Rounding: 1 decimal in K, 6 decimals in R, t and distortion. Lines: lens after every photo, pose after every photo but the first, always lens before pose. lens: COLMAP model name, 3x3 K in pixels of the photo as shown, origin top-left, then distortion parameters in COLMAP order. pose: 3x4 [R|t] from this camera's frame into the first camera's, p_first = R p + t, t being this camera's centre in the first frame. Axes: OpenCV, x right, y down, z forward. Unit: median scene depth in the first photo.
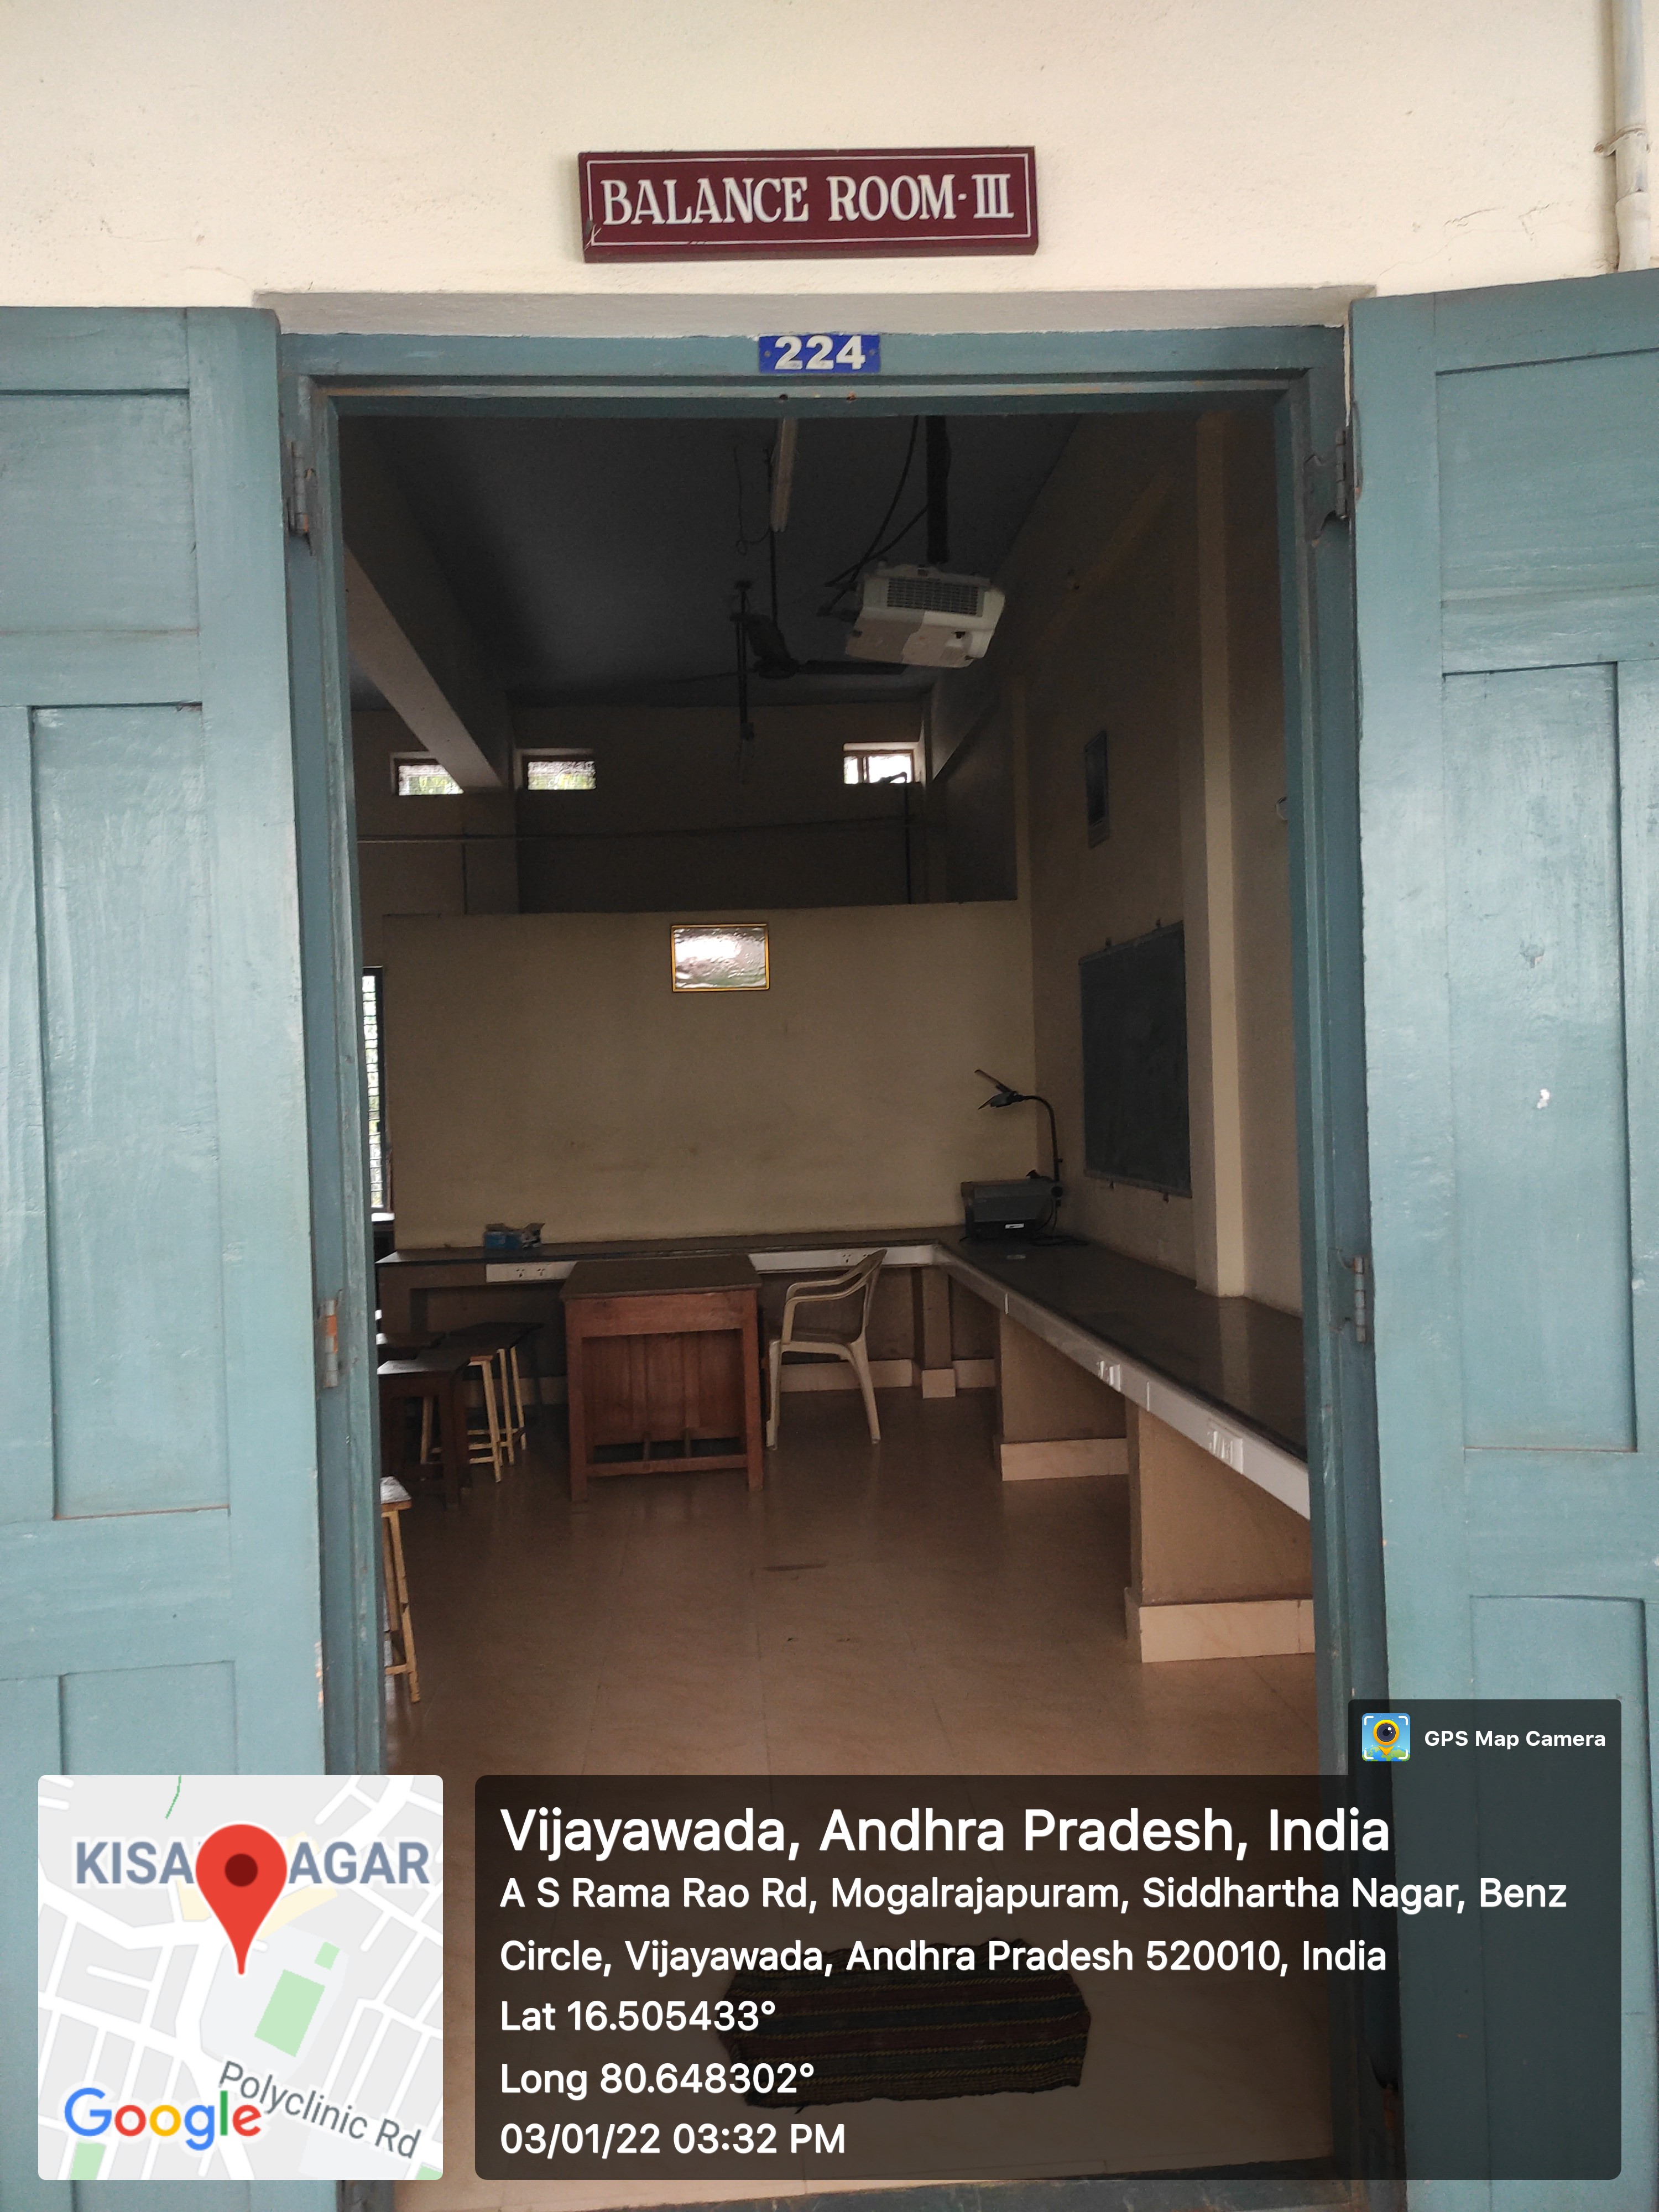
lens RADIAL K [[1596.1, 0, 829.5], [0, 1596.1, 1106.0], [0, 0, 1]] dist [0.060132, -0.066126]
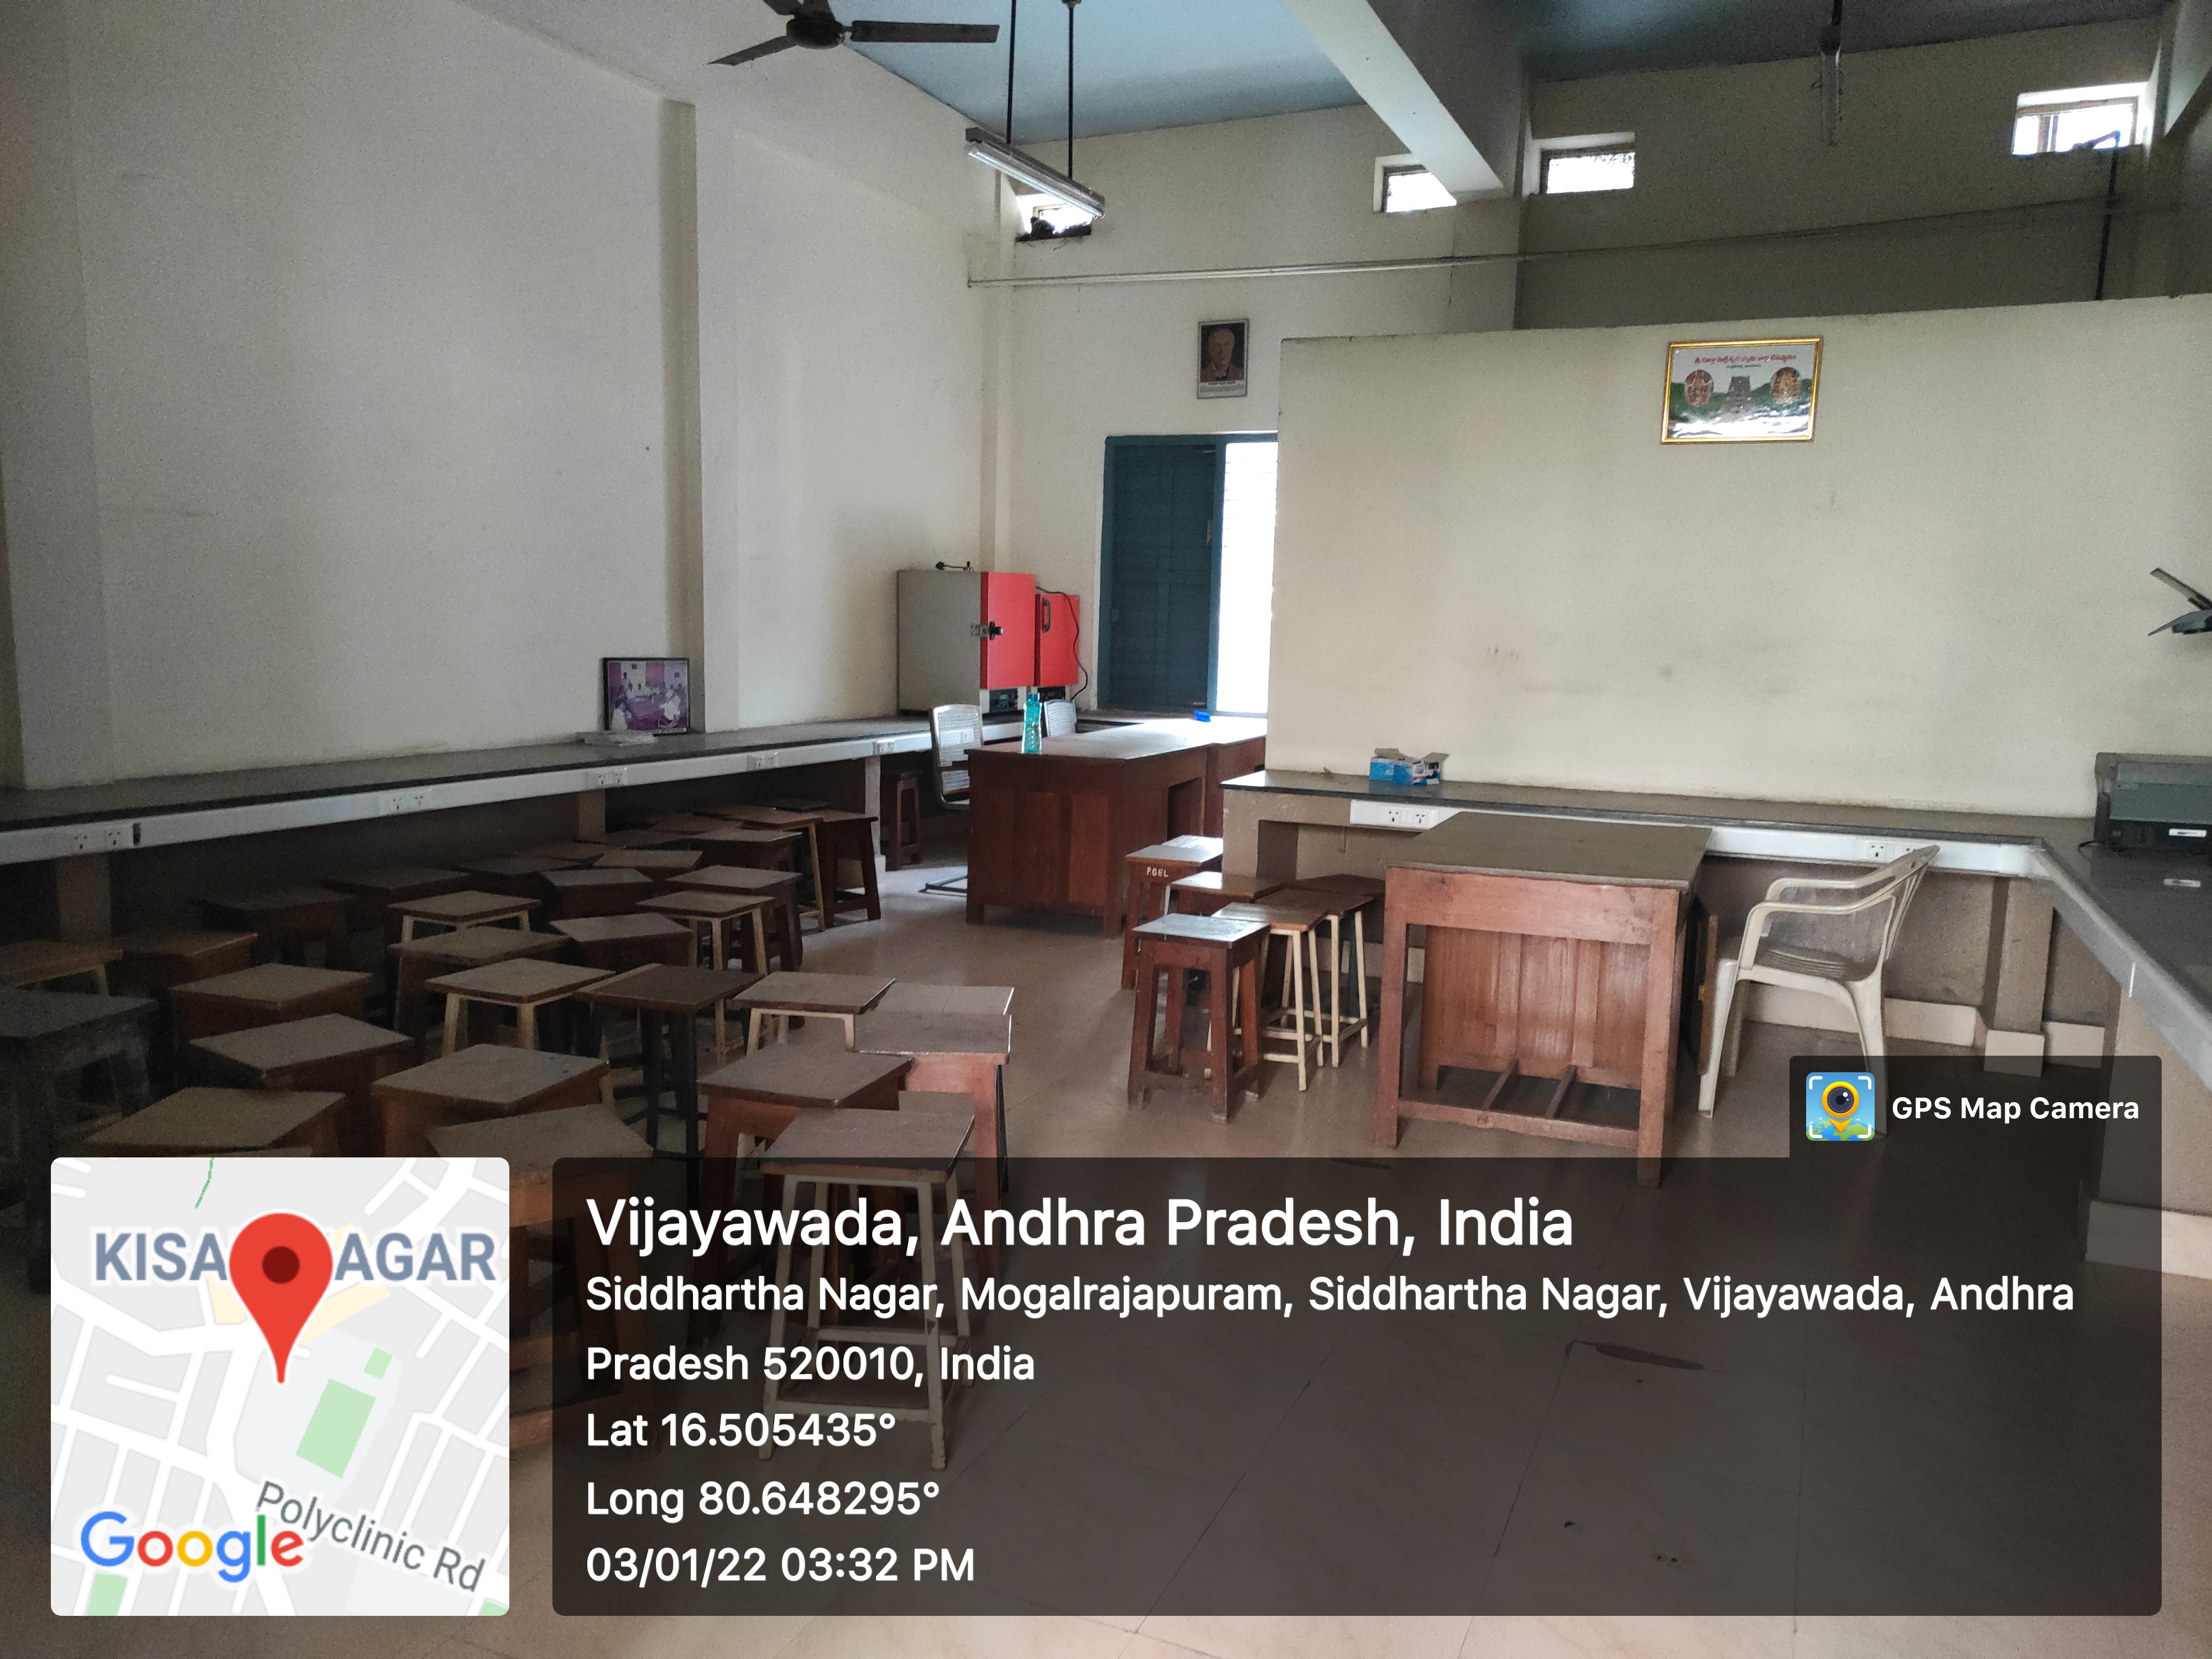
lens RADIAL K [[1596.1, 0, 1088.0], [0, 1596.1, 839.2], [0, 0, 1]] dist [0.060132, -0.066126]
pose [[0.871313, 0.120139, -0.475794, 0.041705], [-0.053220, 0.986984, 0.151754, 0.006317], [0.487833, -0.106904, 0.866366, 0.249070]]
